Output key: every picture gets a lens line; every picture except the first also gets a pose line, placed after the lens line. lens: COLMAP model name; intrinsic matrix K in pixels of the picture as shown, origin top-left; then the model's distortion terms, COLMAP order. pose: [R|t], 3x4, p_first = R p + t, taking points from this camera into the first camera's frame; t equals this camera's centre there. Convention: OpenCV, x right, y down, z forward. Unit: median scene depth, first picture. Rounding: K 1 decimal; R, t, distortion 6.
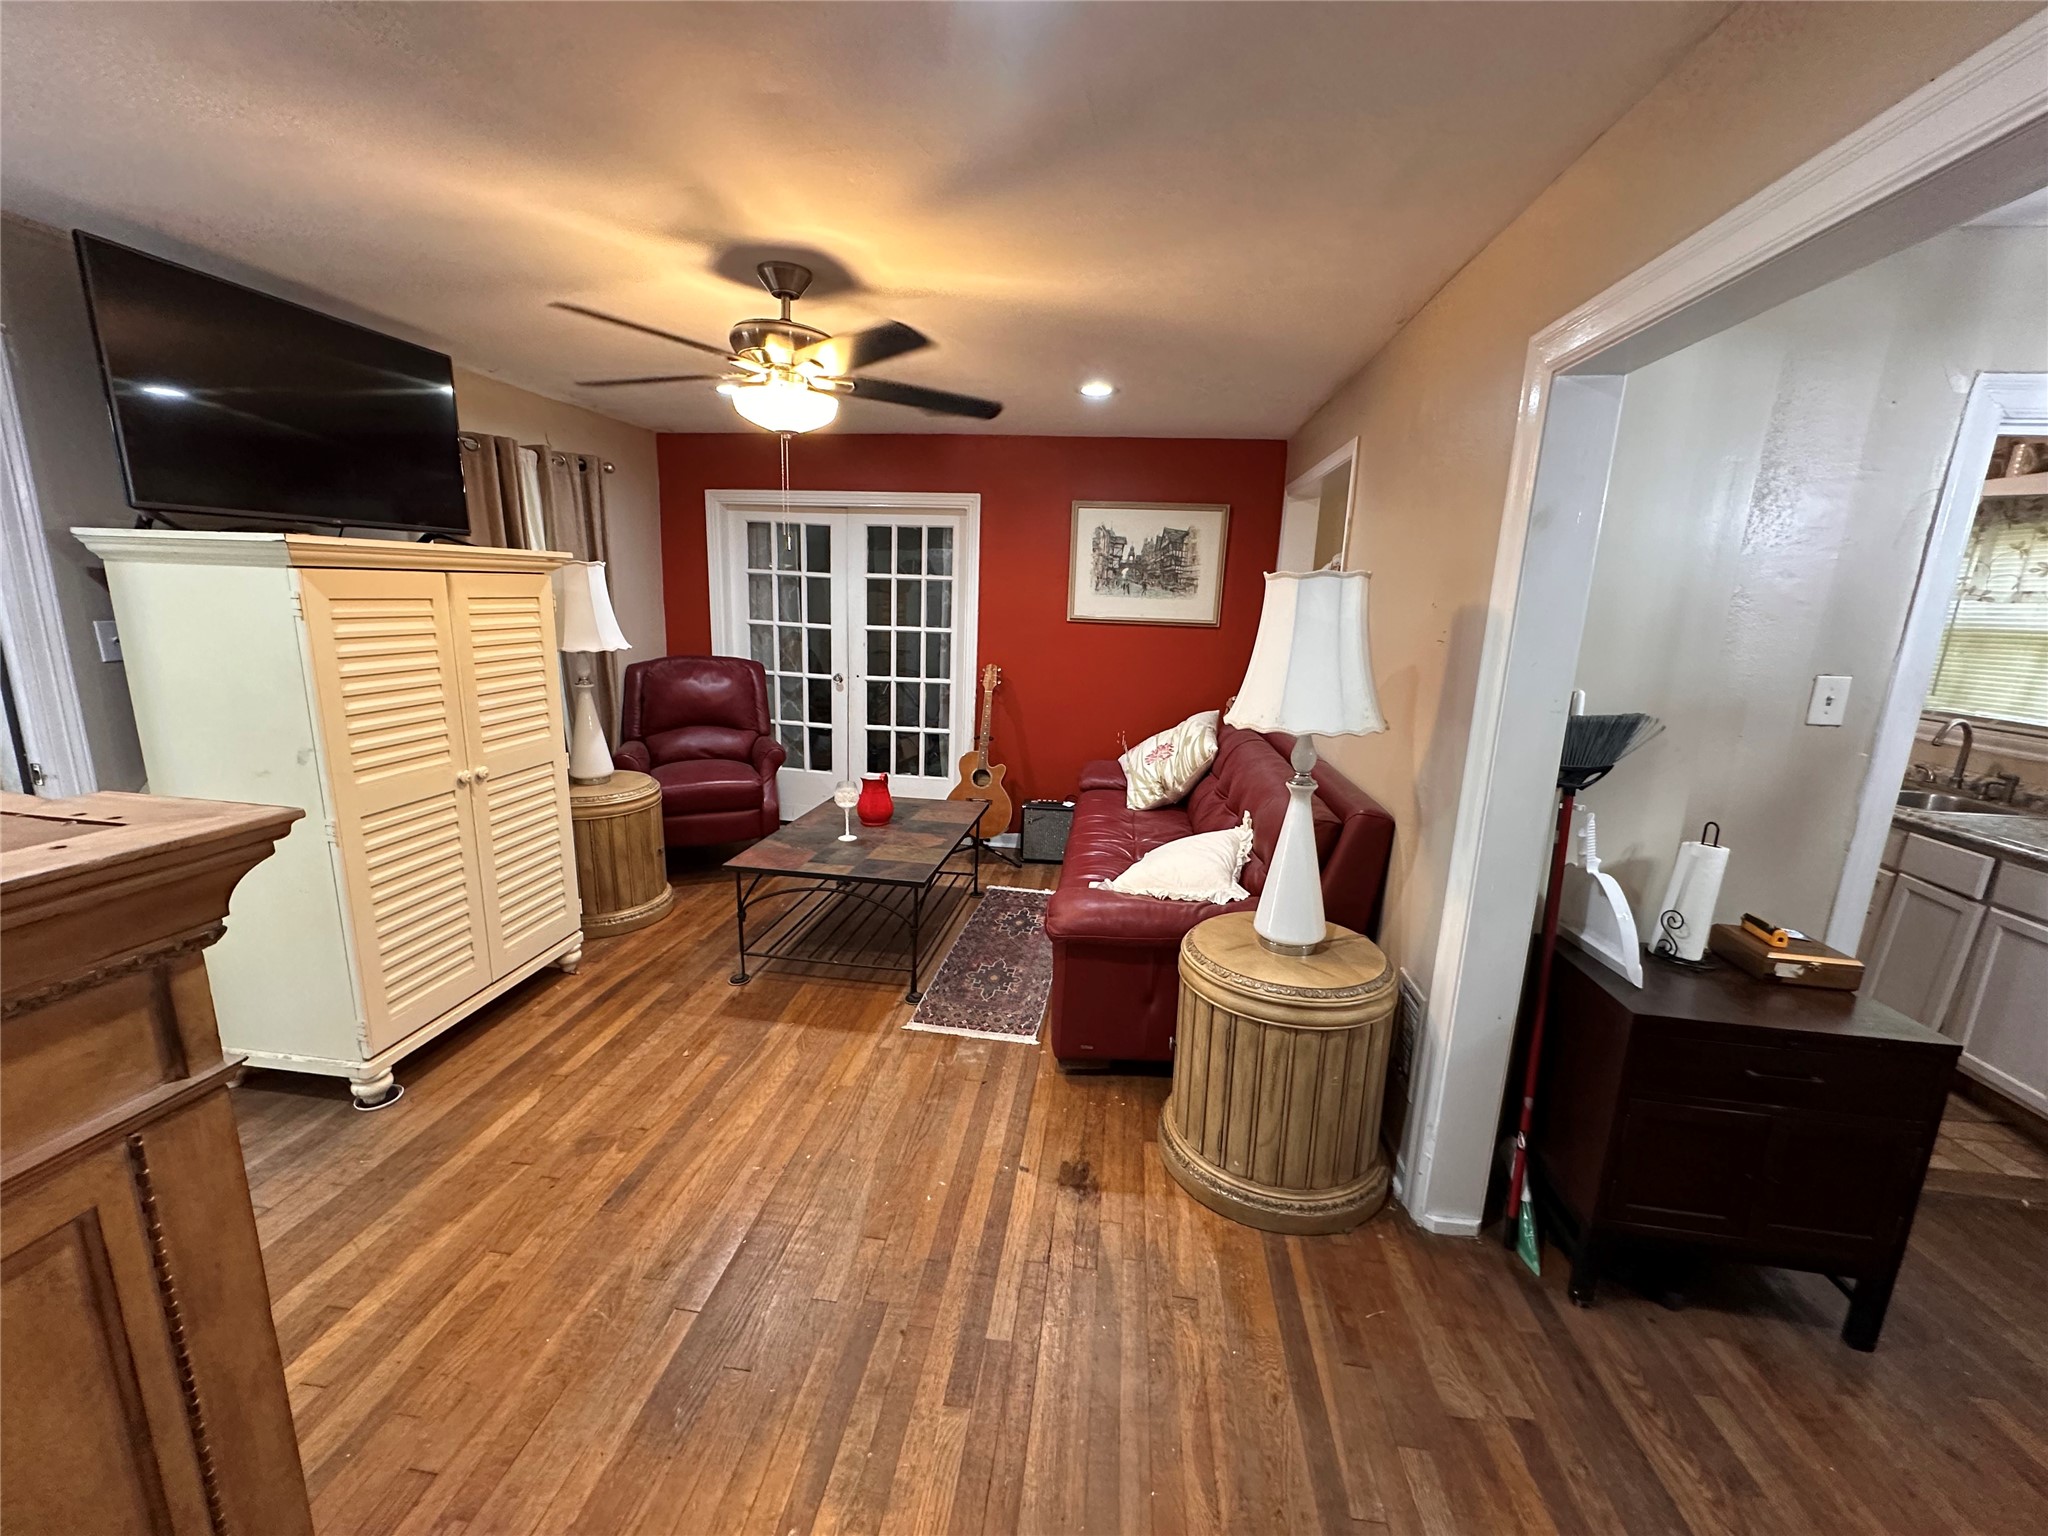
lens RADIAL K [[817.0, 0, 1022.3], [0, 817.0, 768.7], [0, 0, 1]] dist [-0.001457, 0.000314]
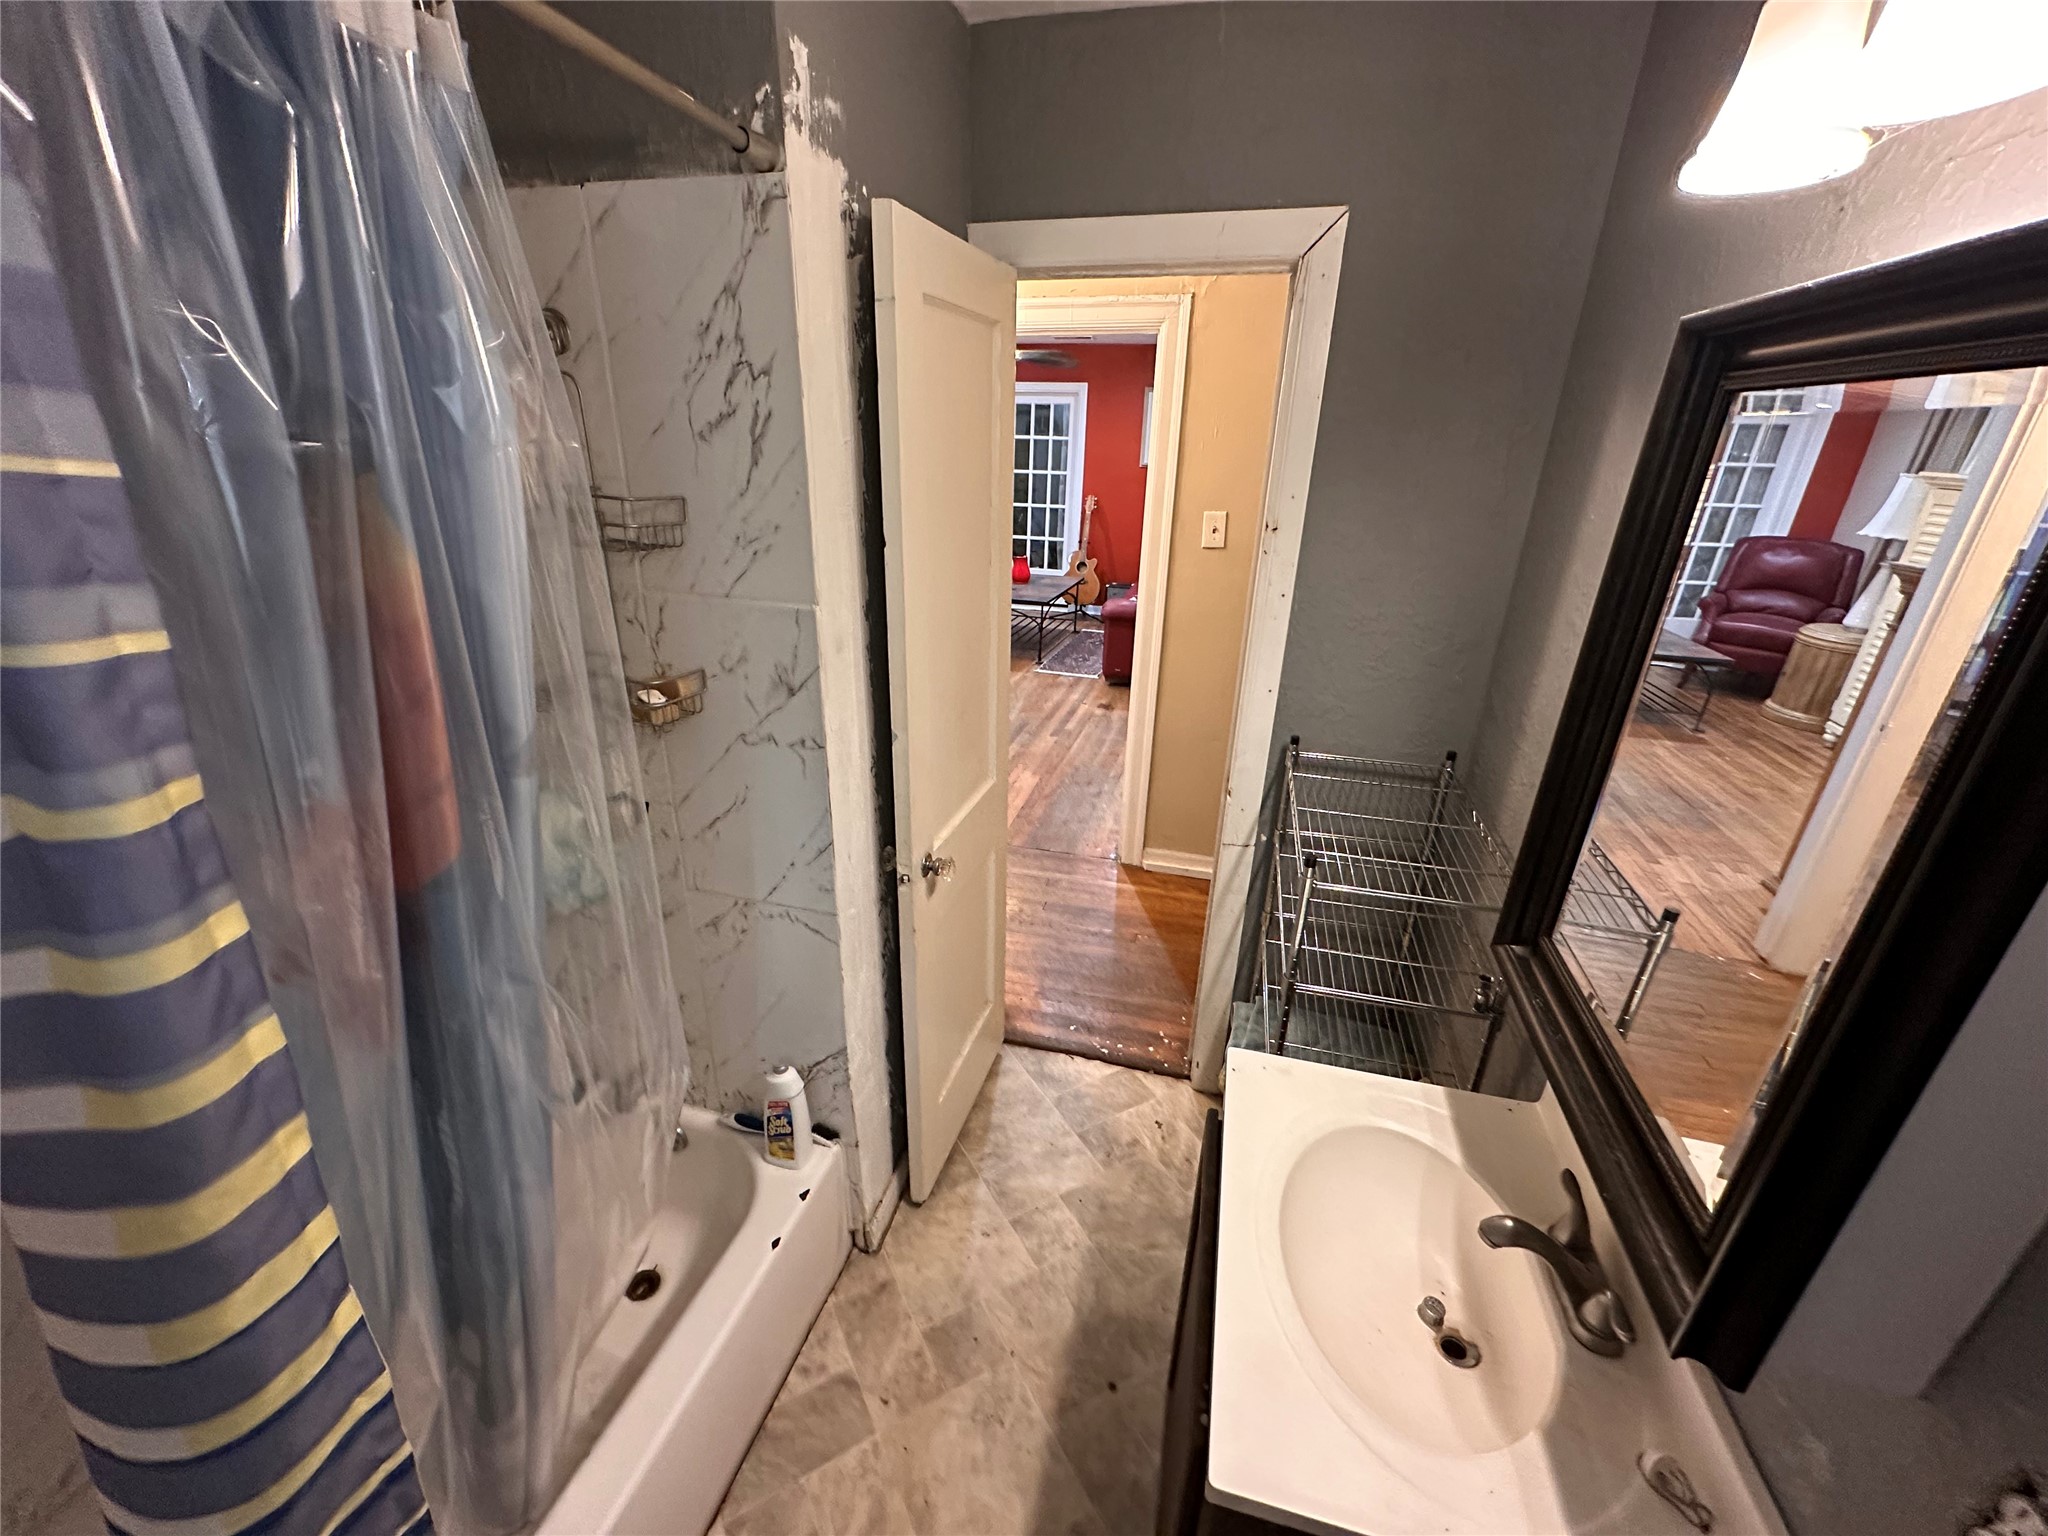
lens RADIAL K [[815.3, 0, 1022.9], [0, 815.3, 768.1], [0, 0, 1]] dist [-0.001514, 0.000027]
pose [[0.989081, 0.048987, -0.138993, 0.101716], [-0.023774, 0.983822, 0.177566, 0.153307], [0.145443, -0.172323, 0.974244, -0.867099]]
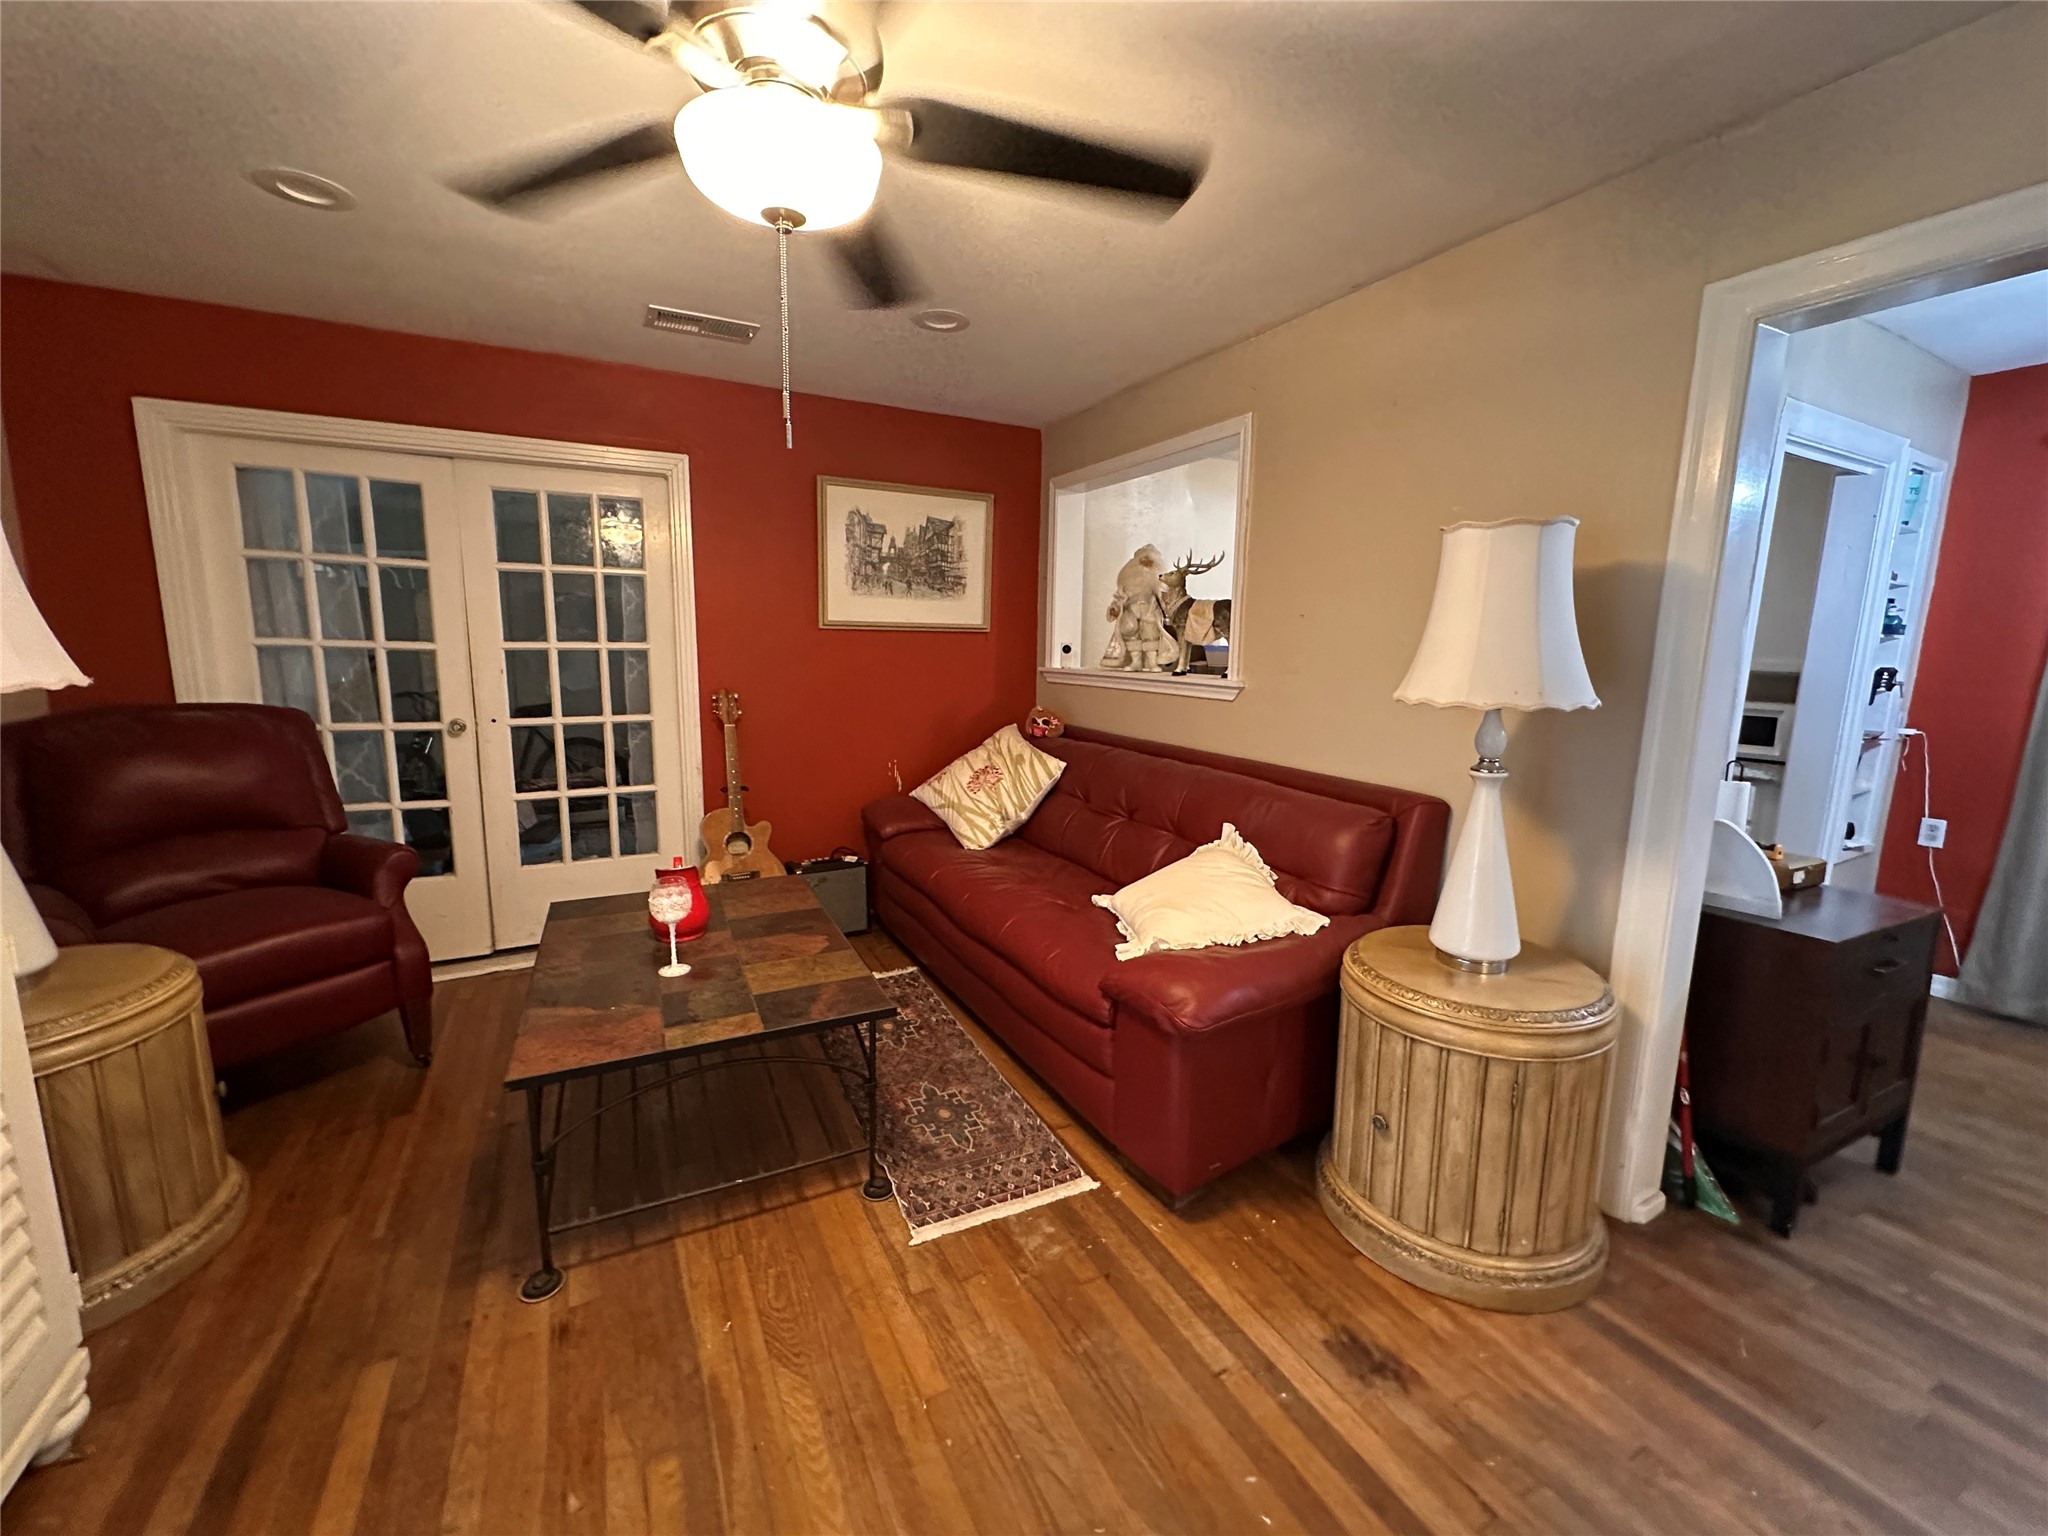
lens RADIAL K [[817.0, 0, 1022.3], [0, 817.0, 768.7], [0, 0, 1]] dist [-0.001457, 0.000314]
pose [[0.818751, -0.112175, 0.563085, -0.311619], [0.133800, 0.991004, 0.002871, -0.029815], [-0.558341, 0.072990, 0.826394, 0.323473]]
